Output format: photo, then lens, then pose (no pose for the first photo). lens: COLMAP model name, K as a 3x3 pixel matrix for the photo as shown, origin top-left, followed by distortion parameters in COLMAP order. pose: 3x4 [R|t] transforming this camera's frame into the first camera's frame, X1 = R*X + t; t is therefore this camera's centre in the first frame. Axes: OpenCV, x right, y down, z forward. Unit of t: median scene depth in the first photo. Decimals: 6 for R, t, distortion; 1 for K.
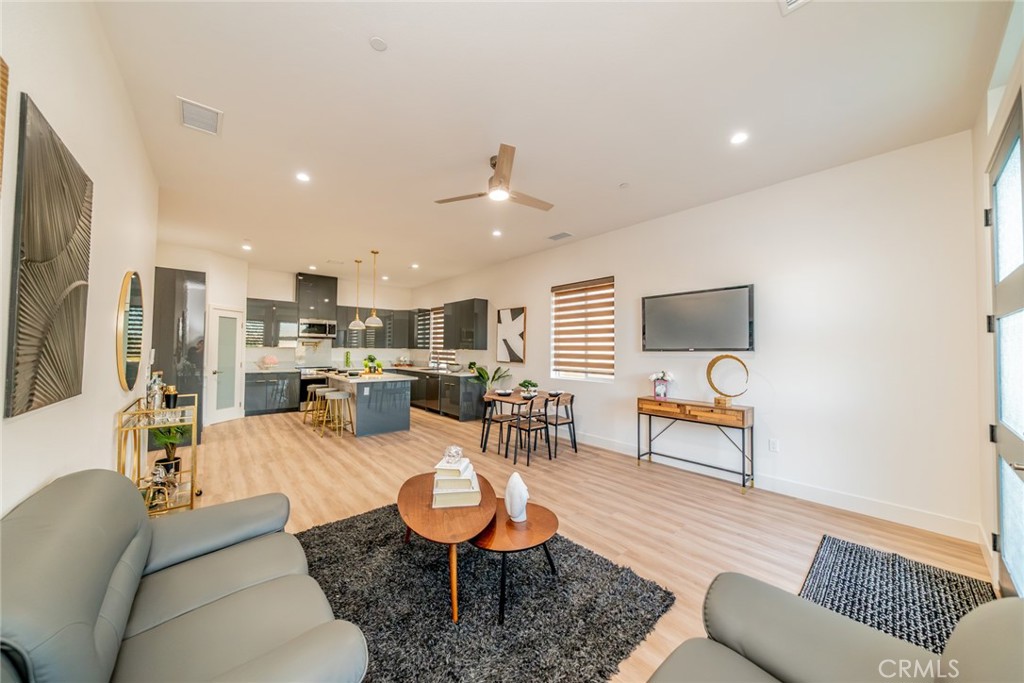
lens RADIAL K [[352.2, 0, 506.4], [0, 352.2, 339.1], [0, 0, 1]] dist [-0.011067, 0.000436]
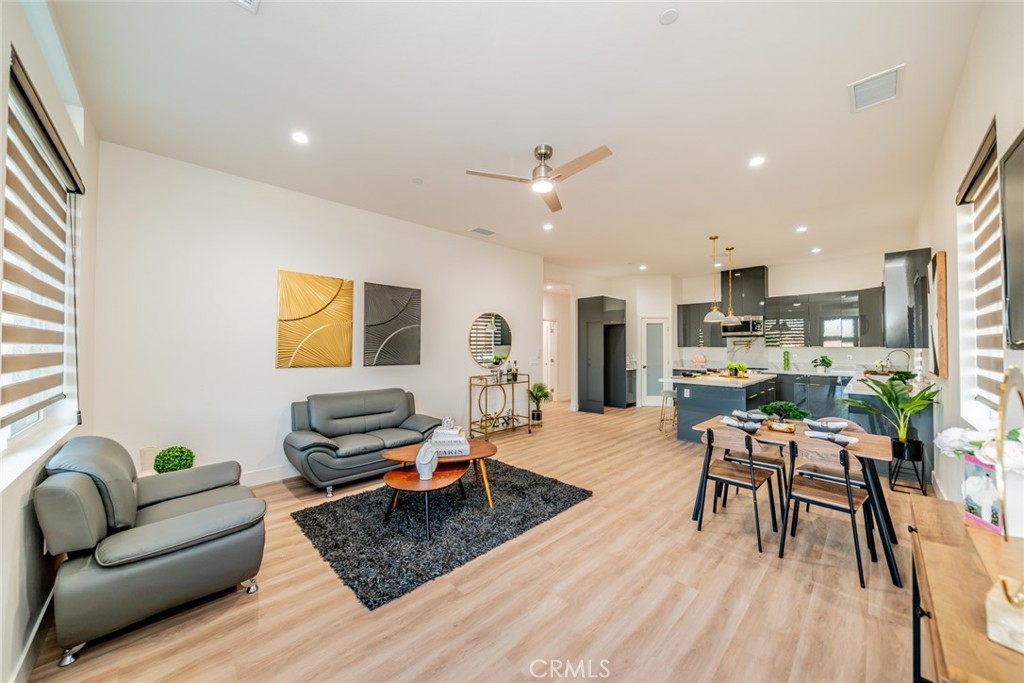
lens RADIAL K [[352.2, 0, 505.8], [0, 352.2, 347.1], [0, 0, 1]] dist [-0.011067, 0.000436]
pose [[0.057903, -0.010440, -0.998268, 0.556372], [0.027687, 0.999577, -0.008848, 0.023101], [0.997938, -0.027127, 0.058167, 0.517050]]
